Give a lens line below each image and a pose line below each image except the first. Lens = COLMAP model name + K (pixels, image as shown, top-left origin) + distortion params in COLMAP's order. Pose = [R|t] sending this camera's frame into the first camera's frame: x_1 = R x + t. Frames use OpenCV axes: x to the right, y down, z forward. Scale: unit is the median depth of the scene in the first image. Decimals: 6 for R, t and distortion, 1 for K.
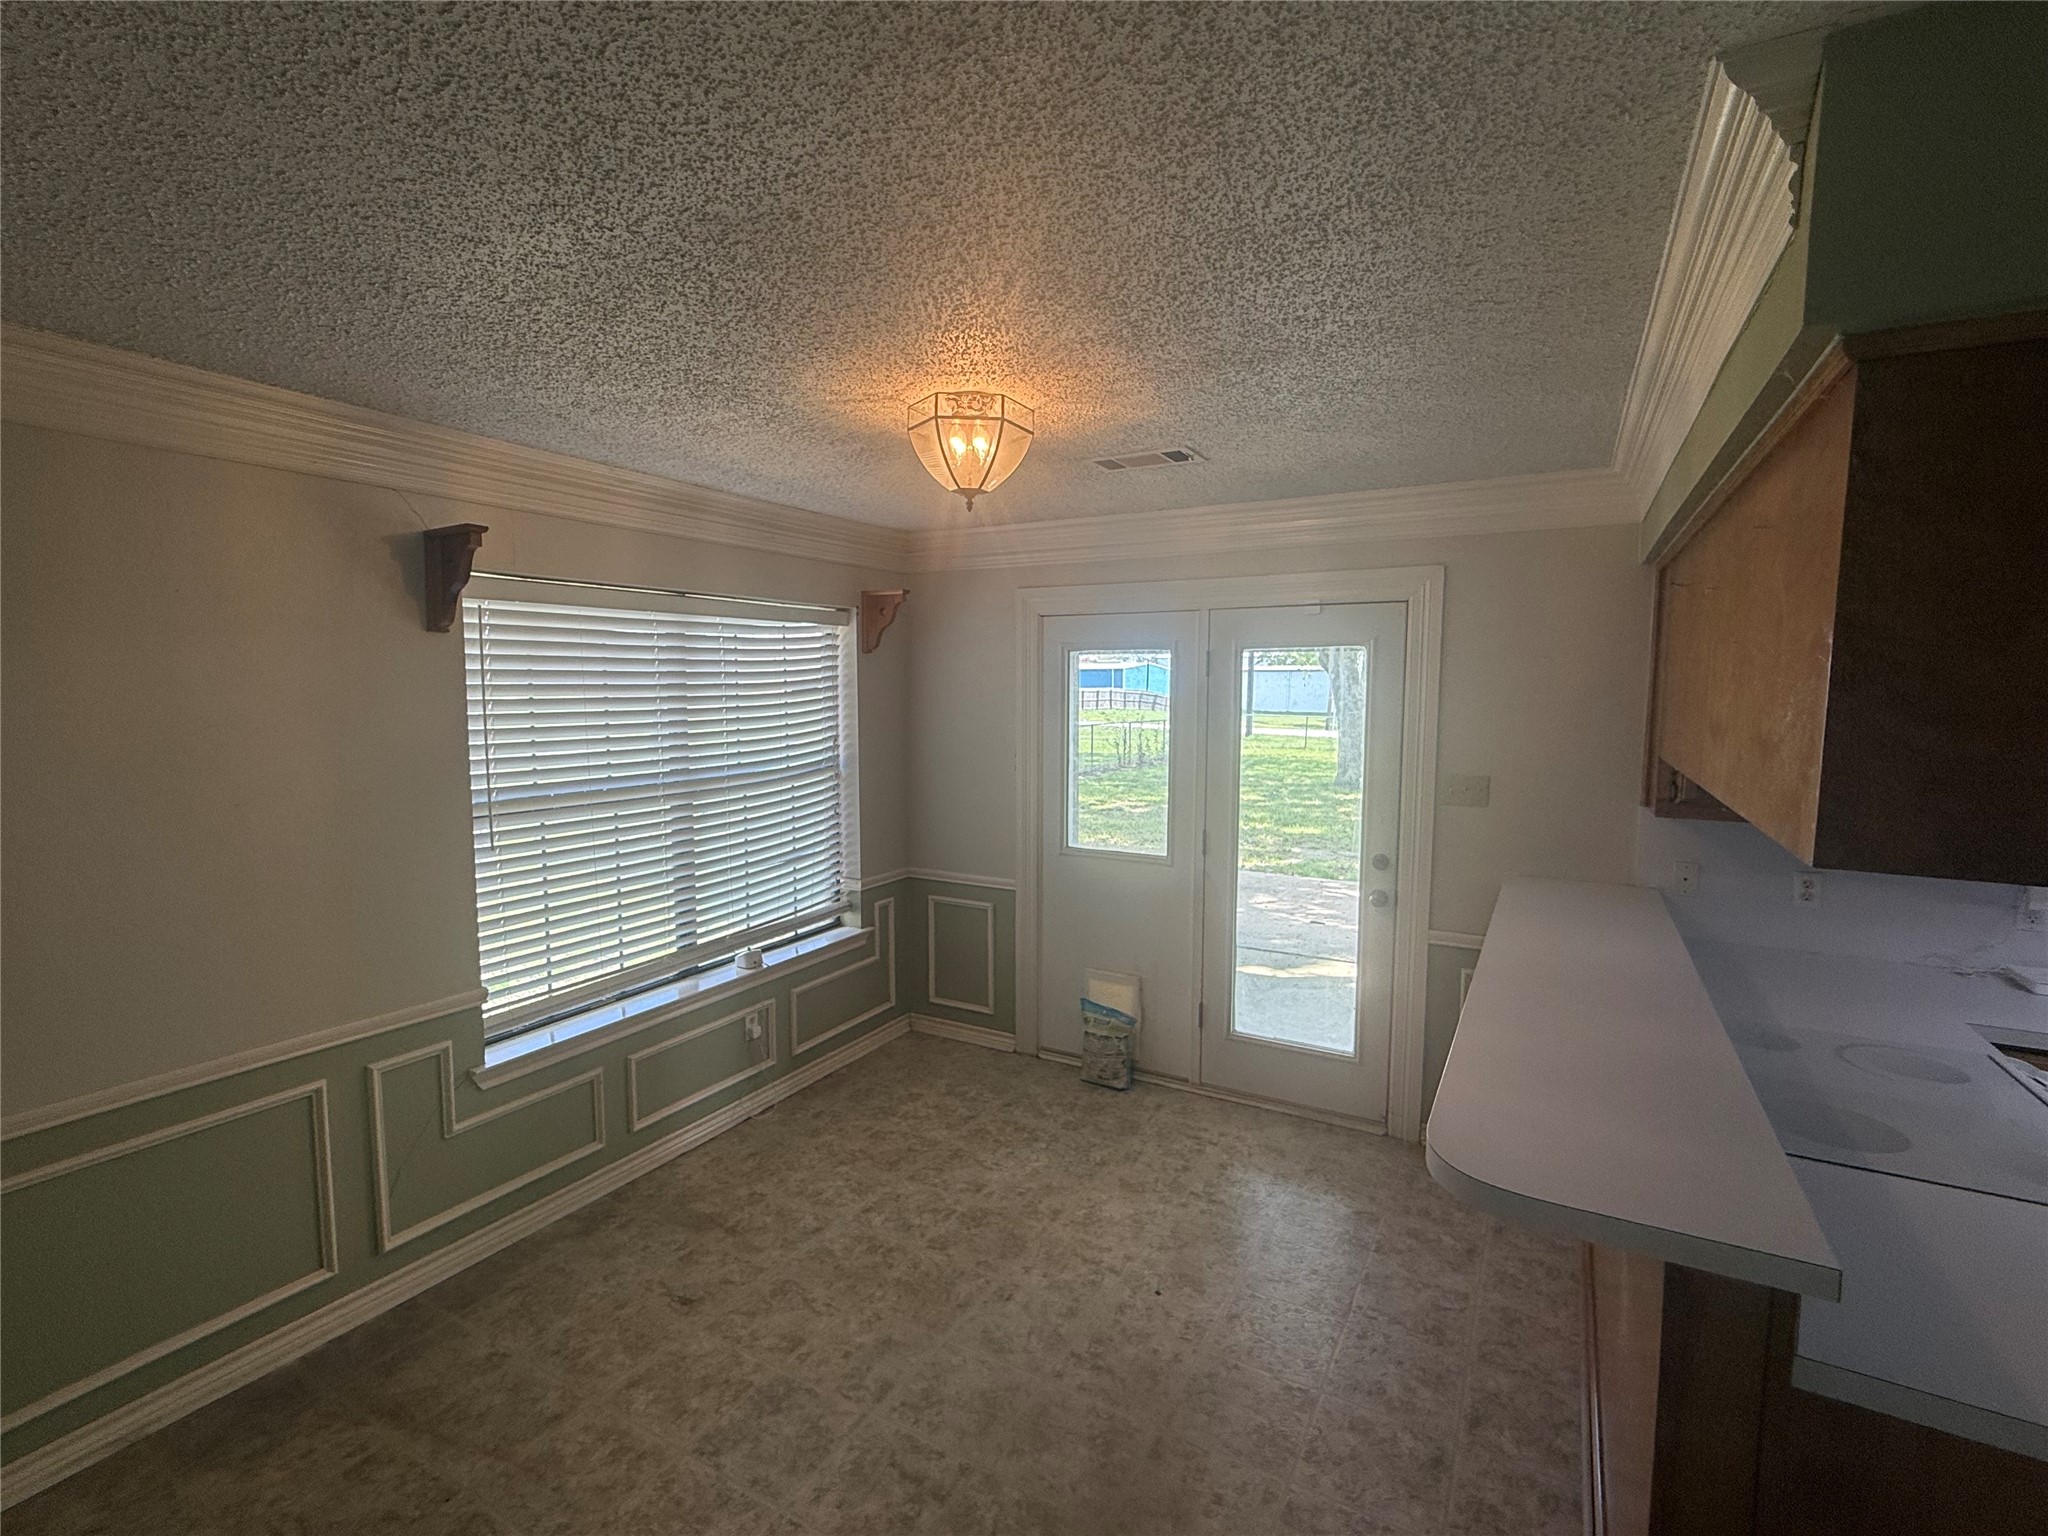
lens RADIAL K [[937.0, 0, 1018.1], [0, 937.0, 788.5], [0, 0, 1]] dist [-0.000881, -0.000122]
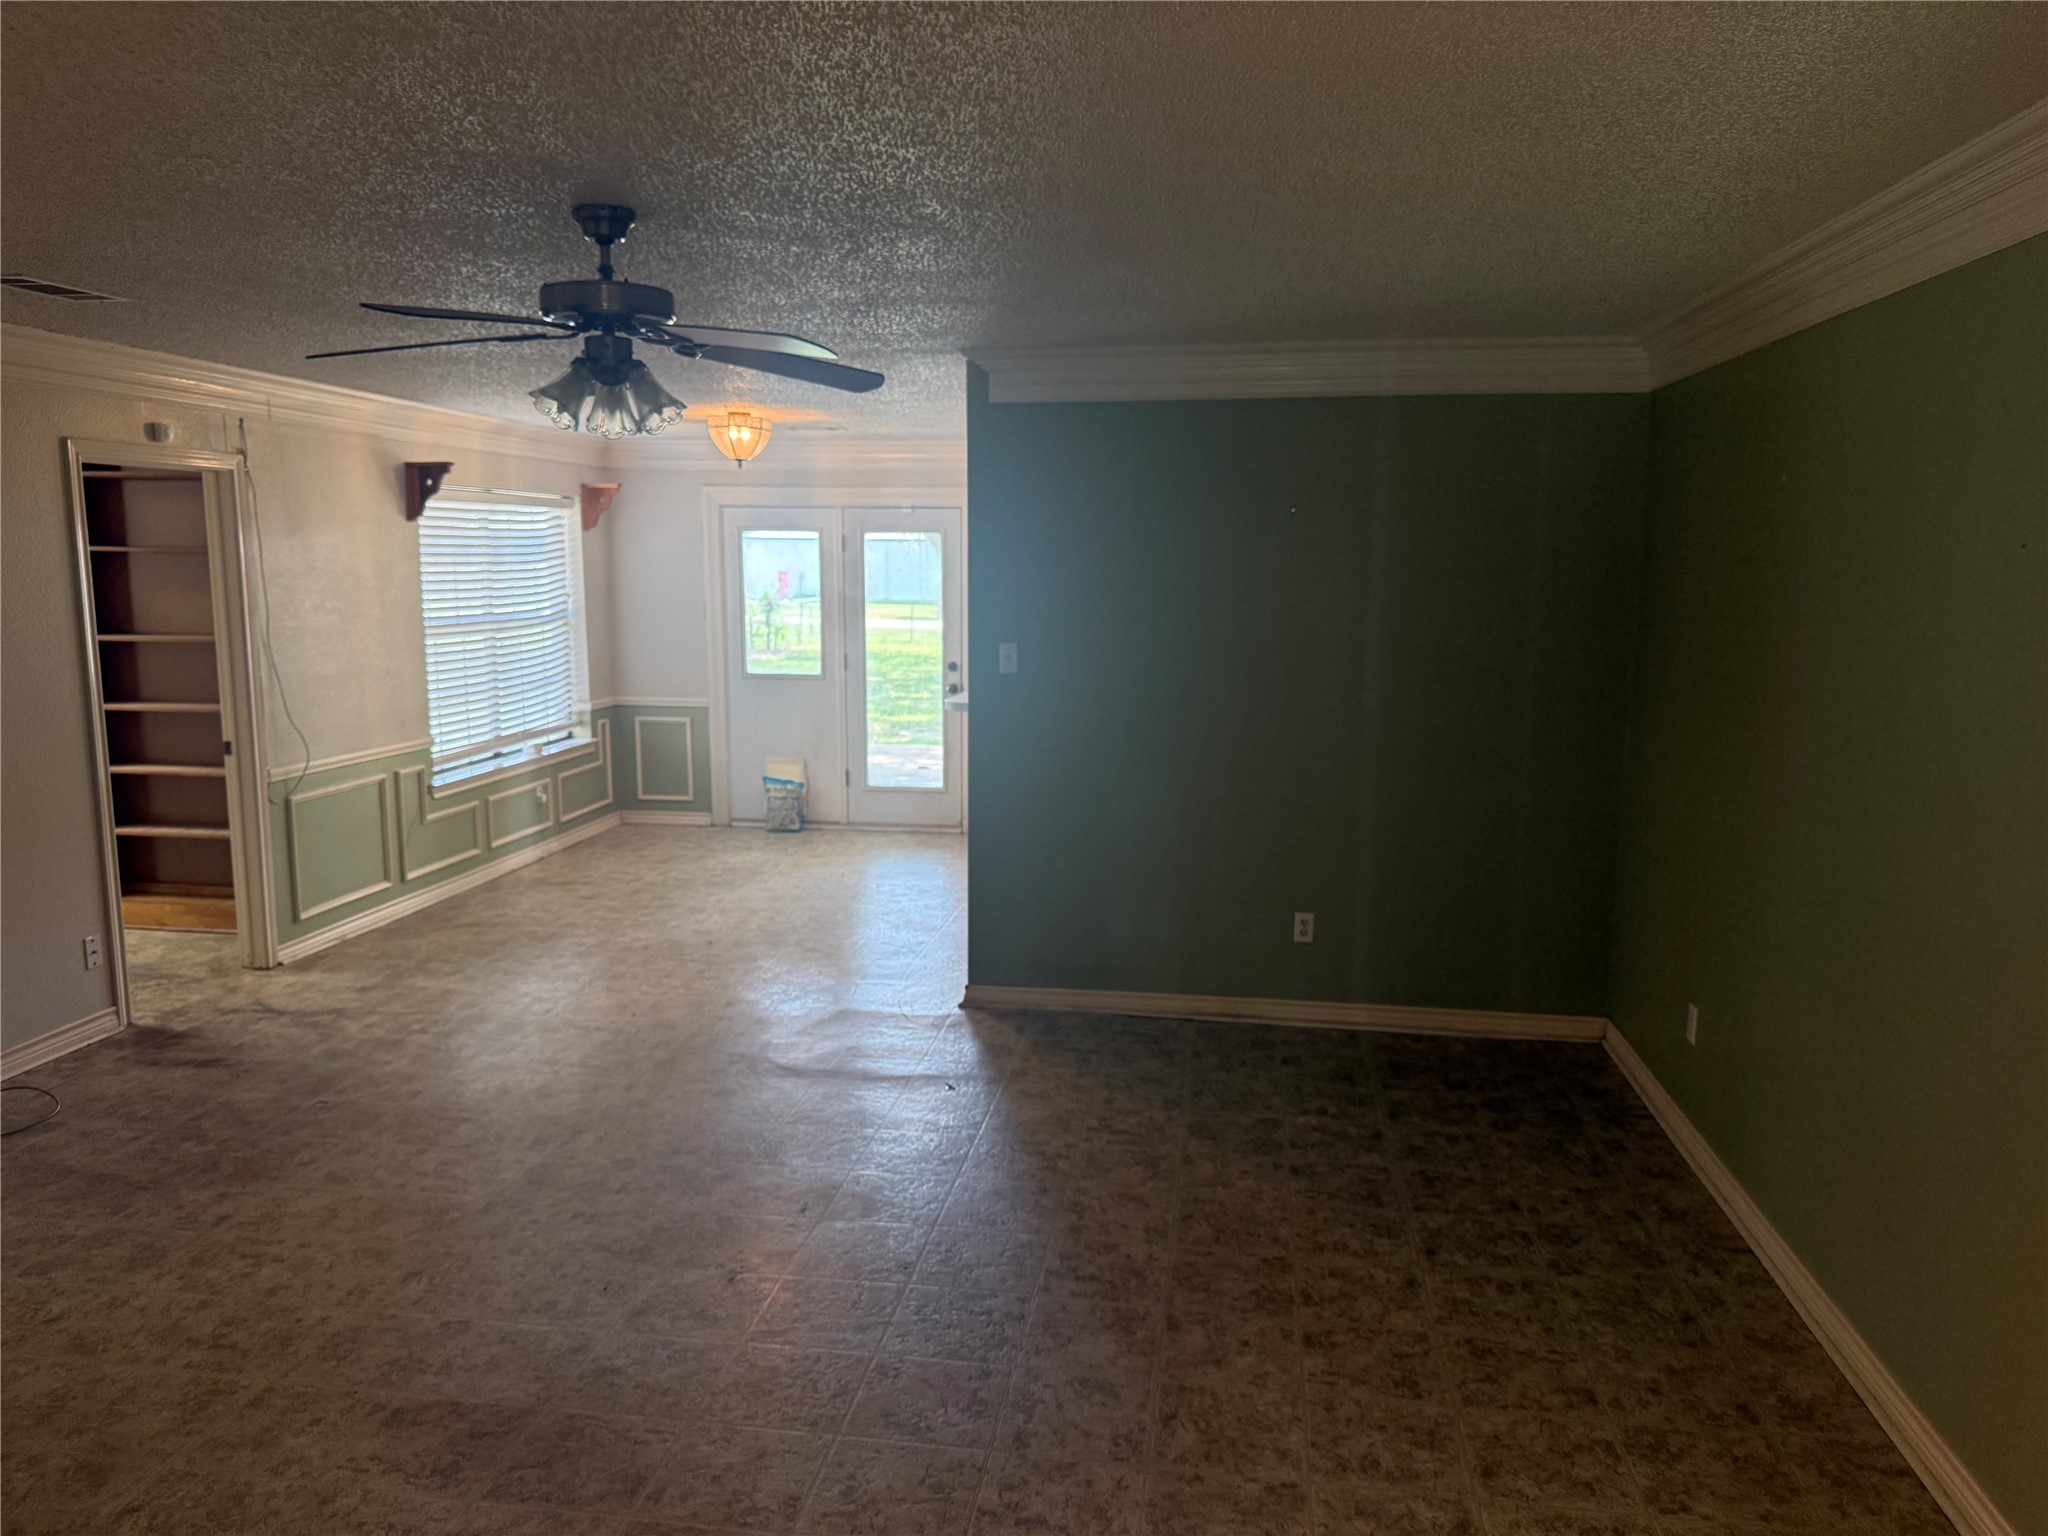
lens RADIAL K [[1421.4, 0, 1034.0], [0, 1421.4, 770.6], [0, 0, 1]] dist [0.006564, 0.000573]
pose [[0.927658, -0.044259, 0.370798, -0.360276], [0.029704, 0.998551, 0.044874, 0.132194], [-0.372247, -0.030614, 0.927629, -1.190049]]
